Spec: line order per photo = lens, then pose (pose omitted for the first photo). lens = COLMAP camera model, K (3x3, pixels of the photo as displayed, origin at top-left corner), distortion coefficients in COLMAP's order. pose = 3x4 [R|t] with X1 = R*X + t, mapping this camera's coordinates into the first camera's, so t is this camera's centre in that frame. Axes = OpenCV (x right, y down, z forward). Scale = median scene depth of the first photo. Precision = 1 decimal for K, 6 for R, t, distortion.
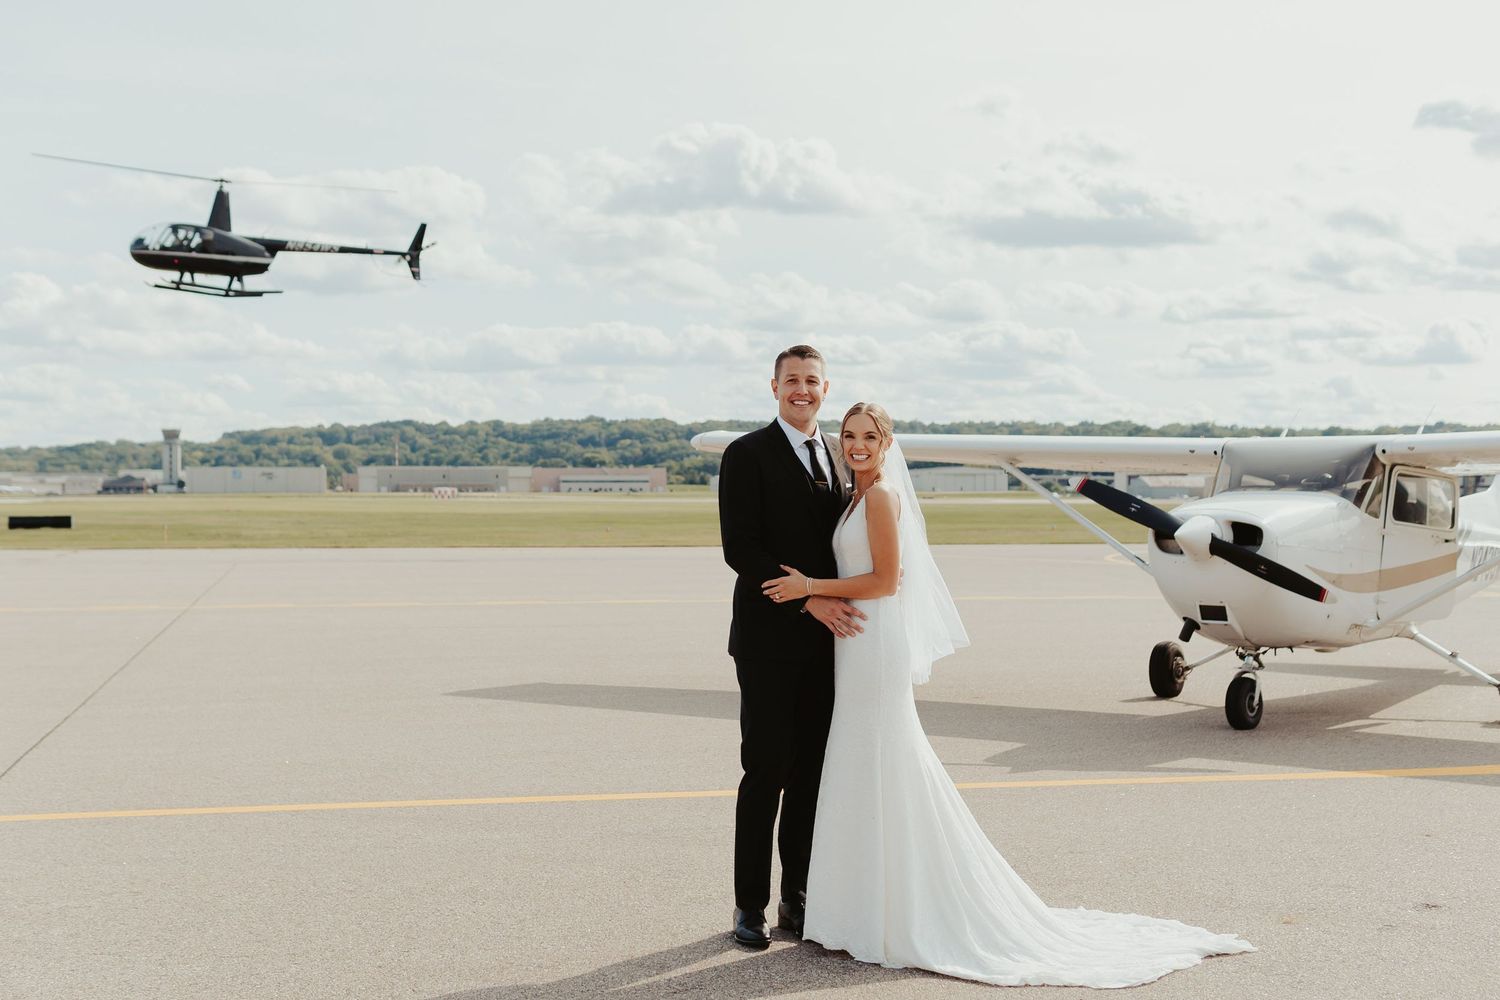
lens RADIAL K [[1988.5, 0, 760.3], [0, 1988.5, 500.3], [0, 0, 1]] dist [0.030647, 0.000000]
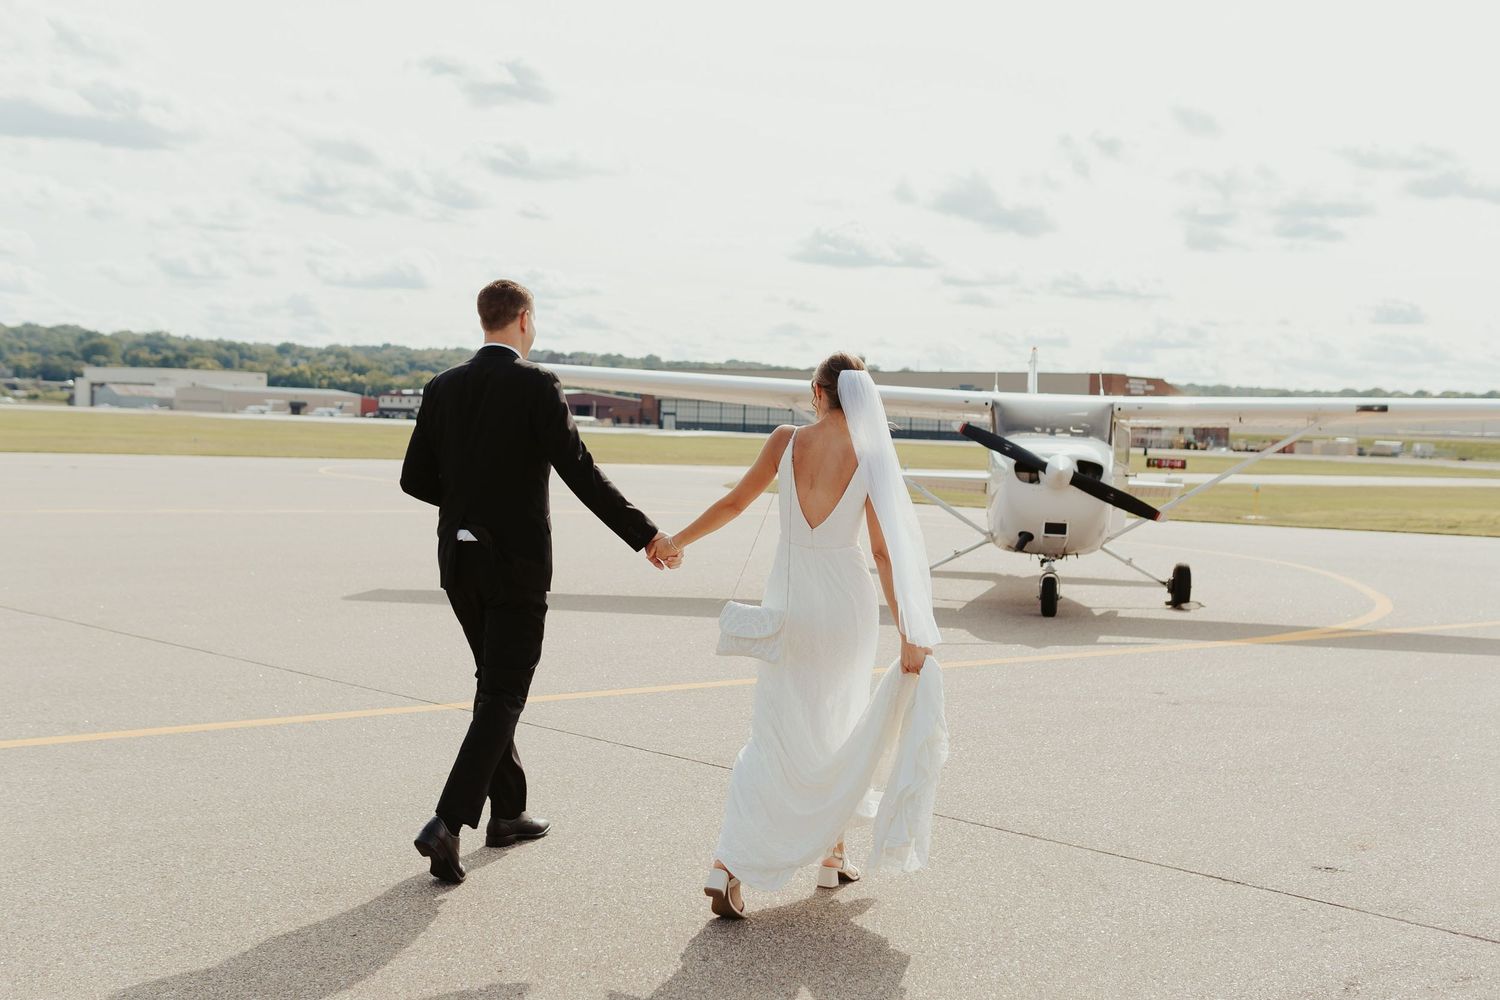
lens RADIAL K [[1988.5, 0, 742.3], [0, 1988.5, 488.0], [0, 0, 1]] dist [0.030647, 0.000000]
pose [[0.867193, 0.016843, 0.497687, -0.492669], [-0.035678, 0.998961, 0.028359, -0.000216], [-0.496692, -0.042349, 0.866893, -0.030921]]
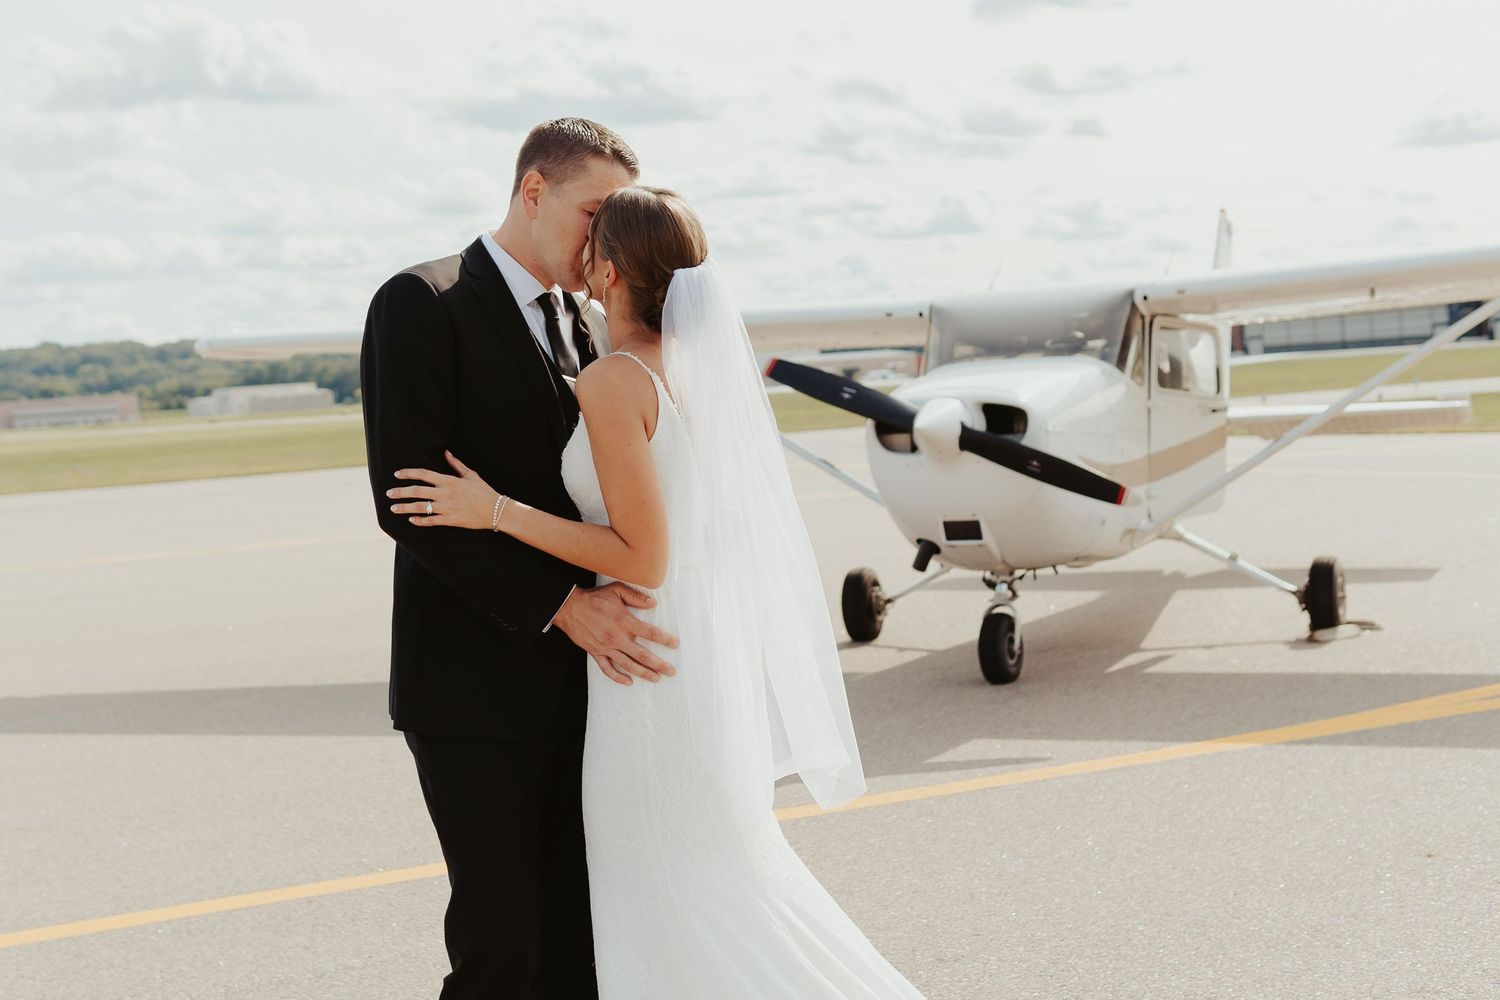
lens RADIAL K [[2142.0, 0, 721.2], [0, 2142.0, 405.3], [0, 0, 1]] dist [0.001848, 0.000000]
pose [[0.974122, -0.067087, 0.215839, -0.019489], [0.067198, 0.997716, 0.006830, -0.000206], [-0.215804, 0.007850, 0.976405, 0.206718]]
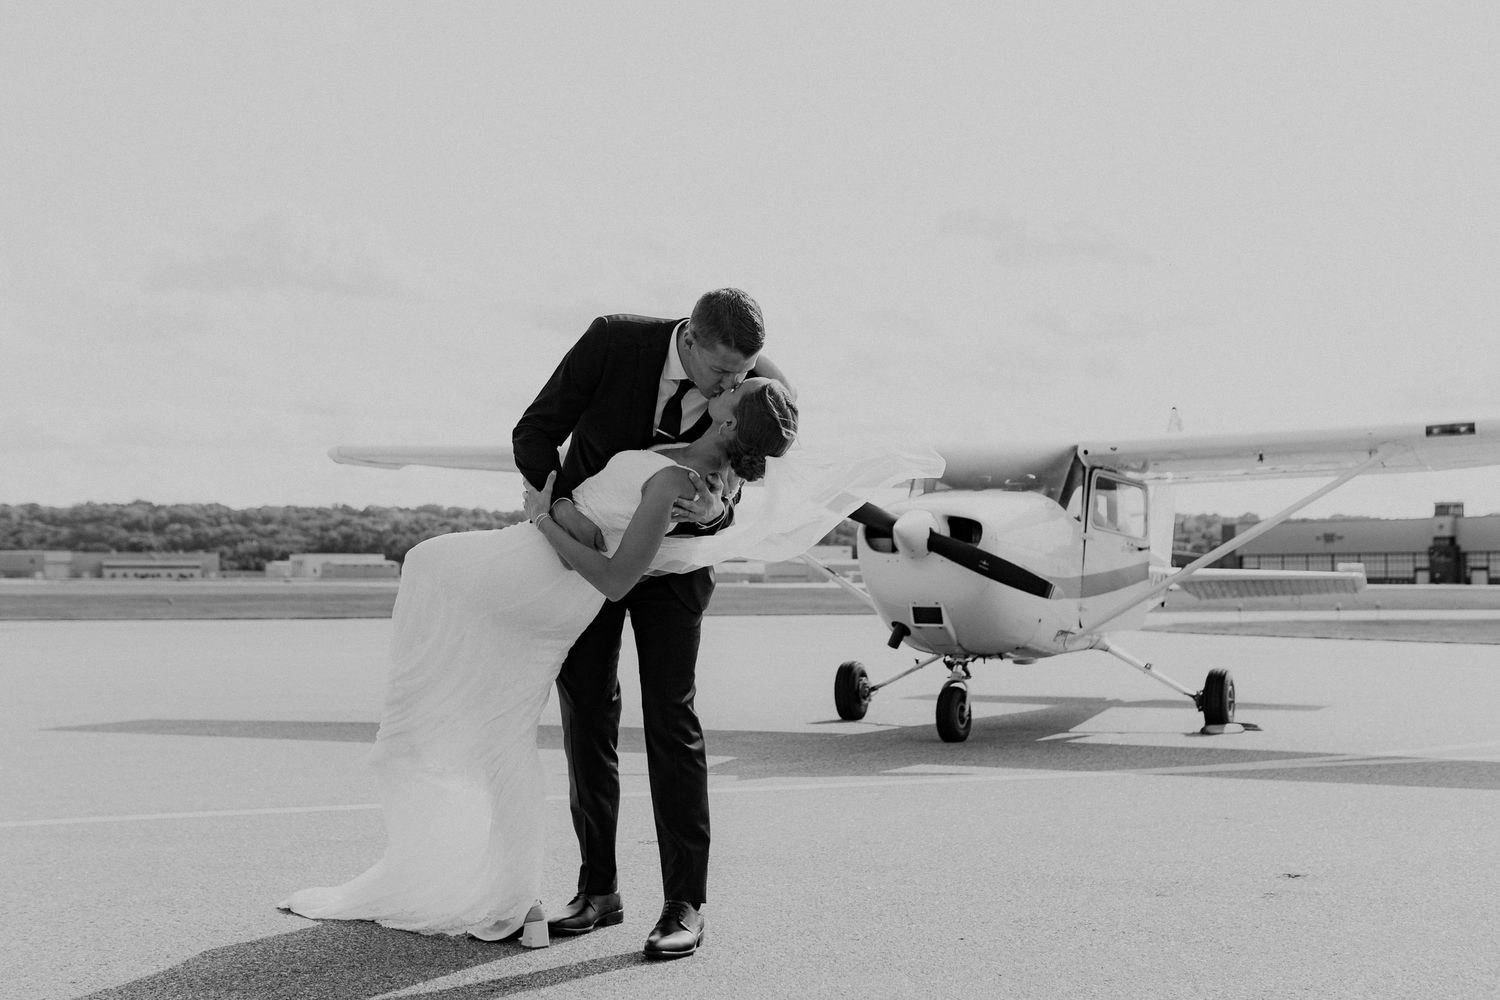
lens RADIAL K [[1988.5, 0, 756.5], [0, 1988.5, 485.0], [0, 0, 1]] dist [0.030647, 0.000000]
pose [[0.976446, 0.011451, 0.215458, -0.042967], [-0.000074, 0.998608, -0.052739, 0.036215], [-0.215762, 0.051481, 0.975088, 0.083511]]
